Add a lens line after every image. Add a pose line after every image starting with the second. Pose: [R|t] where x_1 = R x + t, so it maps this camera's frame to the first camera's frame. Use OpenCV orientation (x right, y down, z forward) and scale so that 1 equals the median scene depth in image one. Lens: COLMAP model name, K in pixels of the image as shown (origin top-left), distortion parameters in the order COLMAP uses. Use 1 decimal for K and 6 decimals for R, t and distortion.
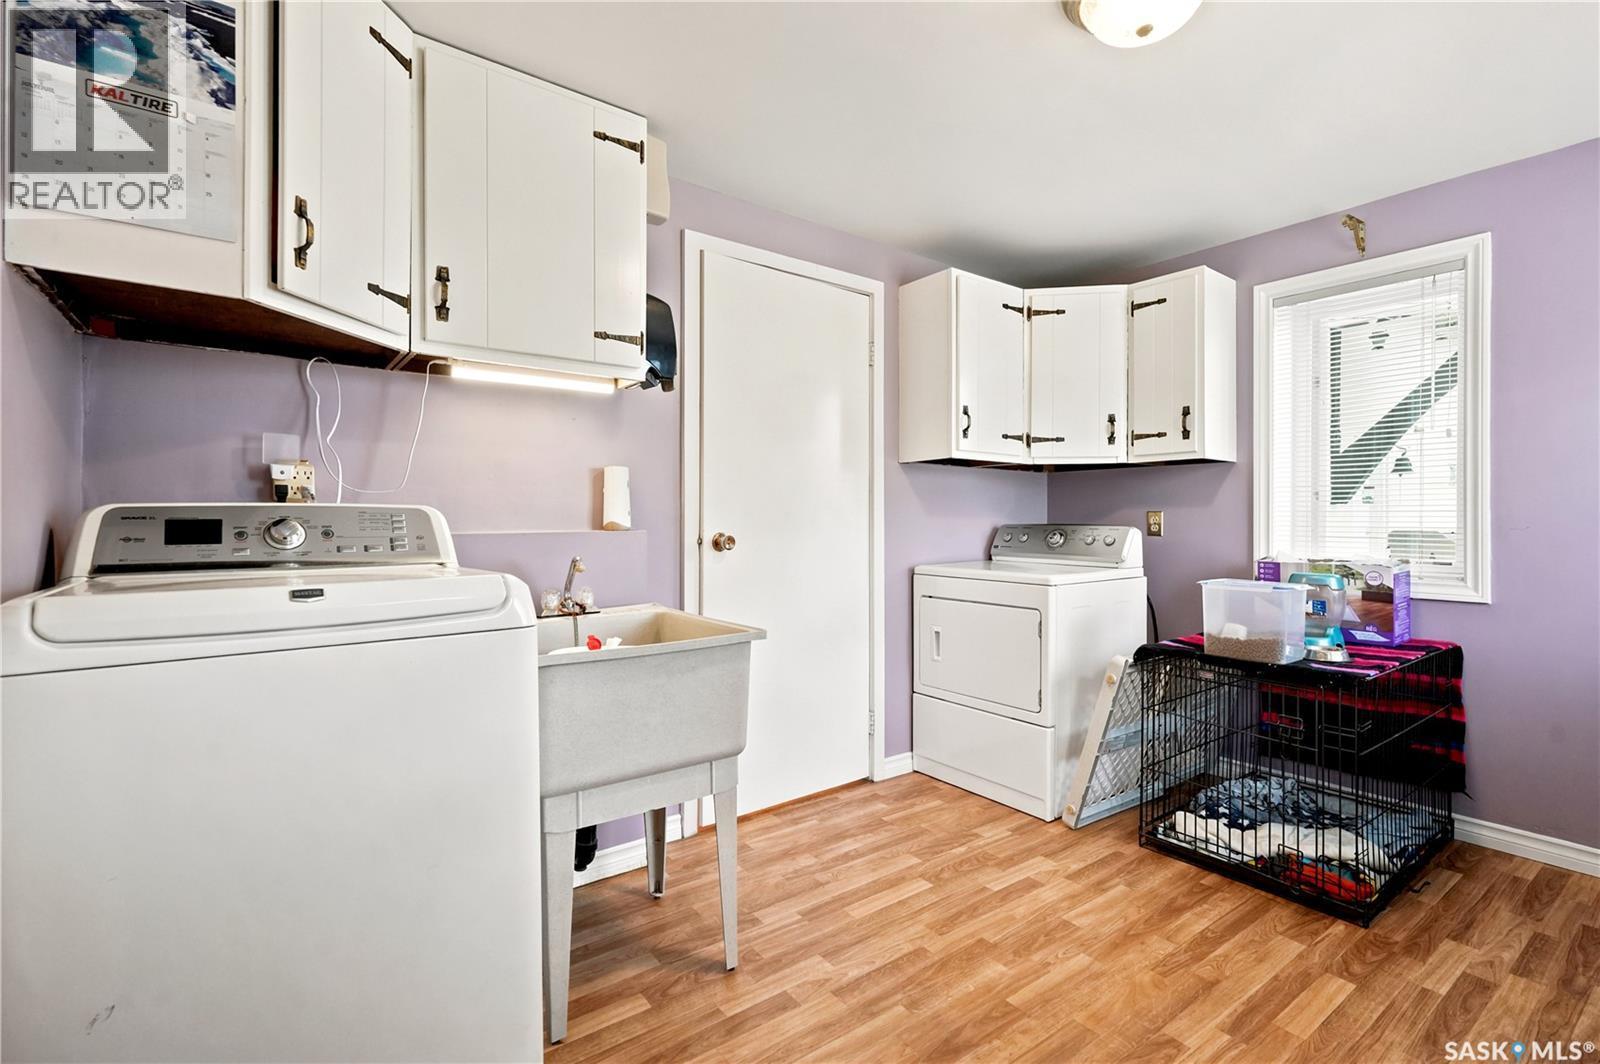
lens RADIAL K [[737.4, 0, 808.4], [0, 737.4, 518.9], [0, 0, 1]] dist [0.001731, 0.000082]
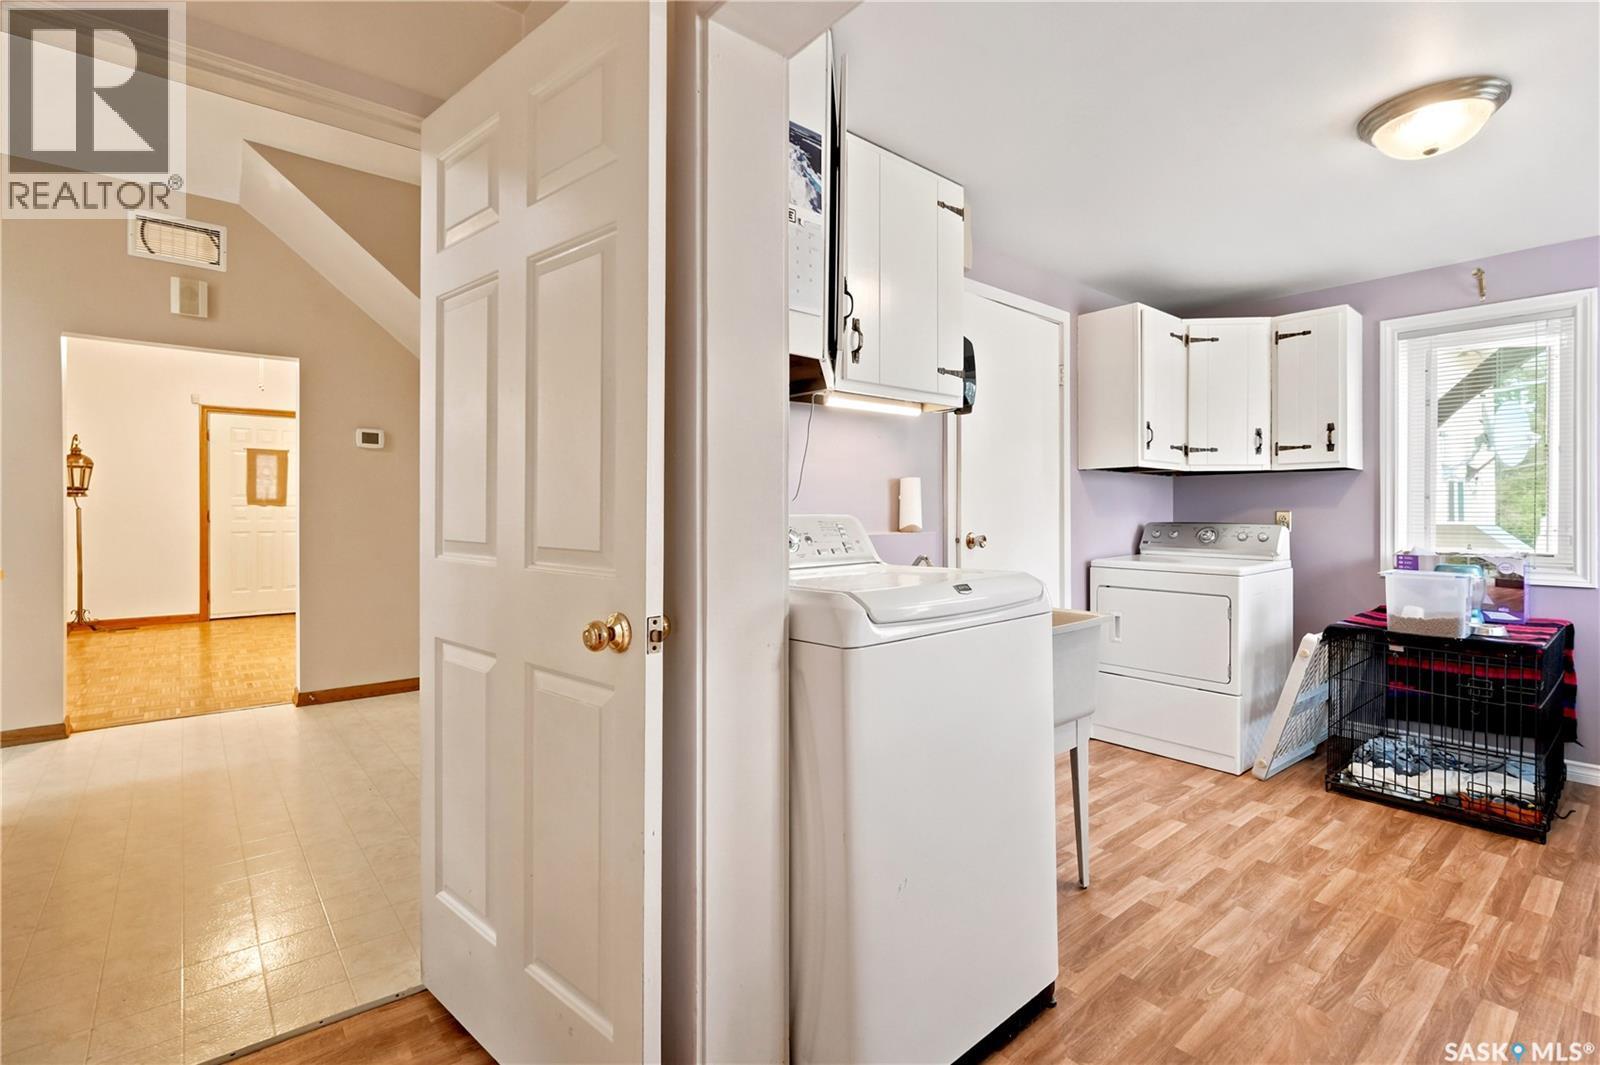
lens RADIAL K [[737.4, 0, 809.3], [0, 737.4, 511.8], [0, 0, 1]] dist [0.001731, 0.000082]
pose [[0.998157, -0.001472, 0.060667, -0.464024], [0.001239, 0.999992, 0.003880, -0.019903], [-0.060672, -0.003798, 0.998151, -0.152233]]
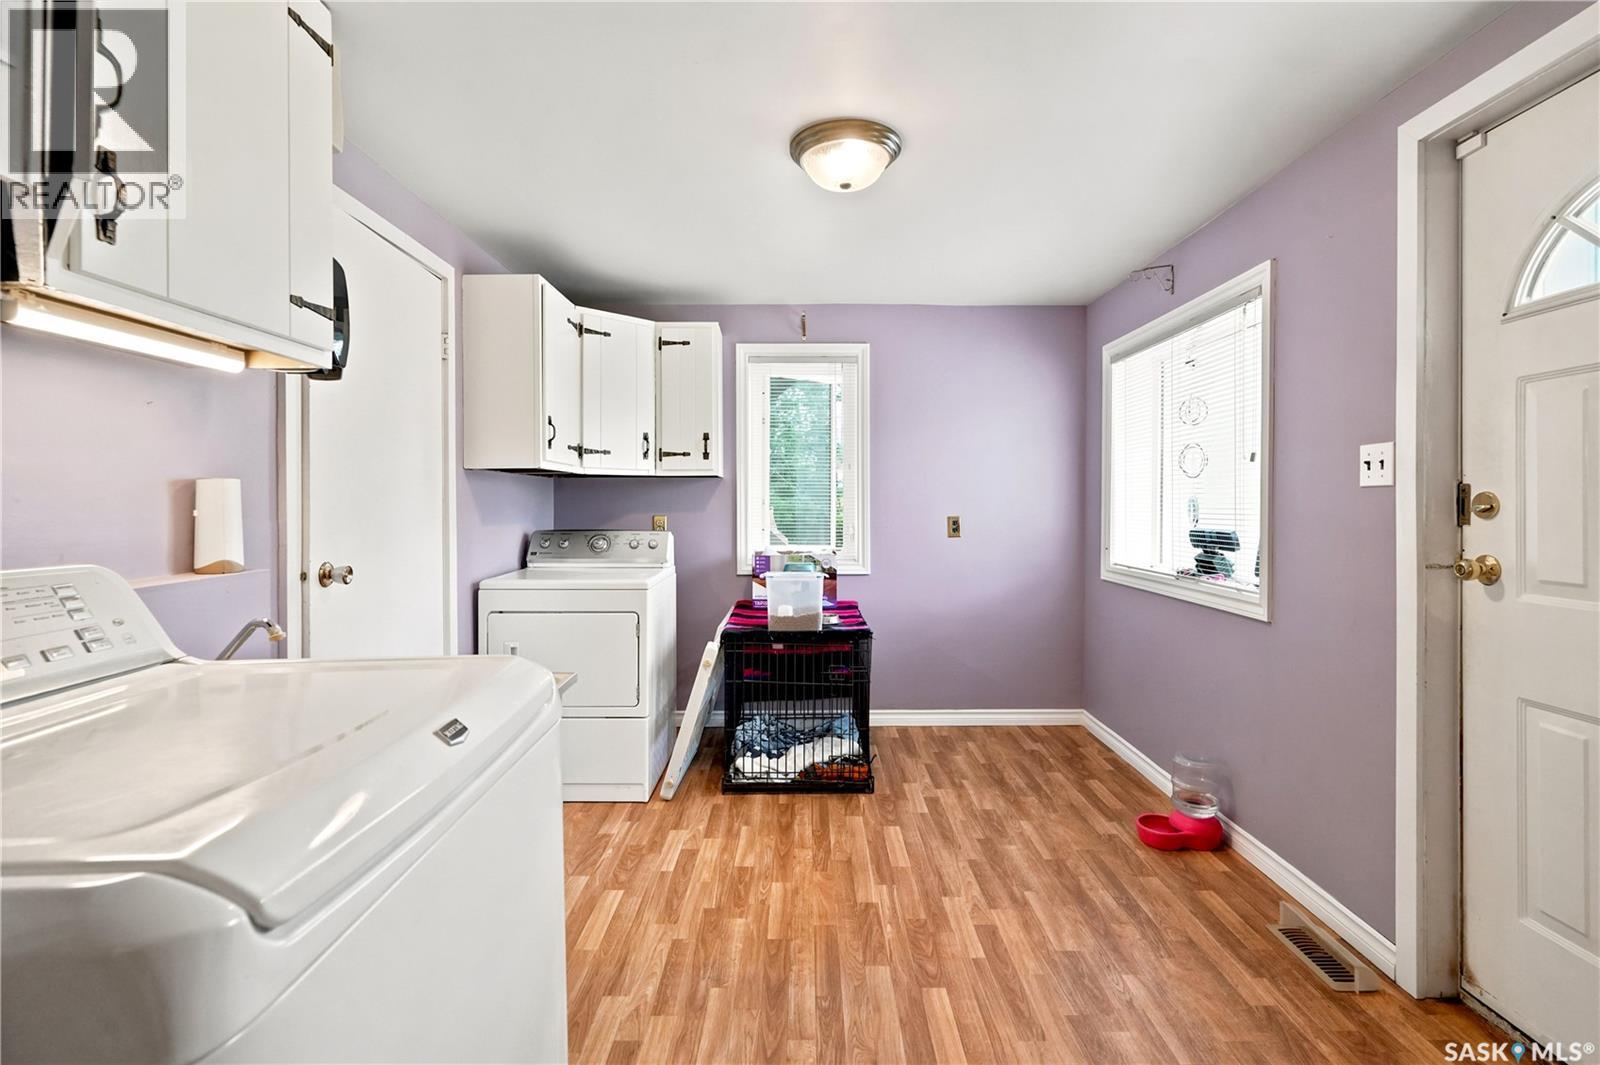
lens RADIAL K [[737.4, 0, 797.3], [0, 737.4, 502.9], [0, 0, 1]] dist [0.001731, 0.000082]
pose [[0.601297, -0.003336, 0.799018, -0.454771], [0.000491, 0.999993, 0.003806, -0.047512], [-0.799025, -0.001897, 0.601295, 0.158120]]
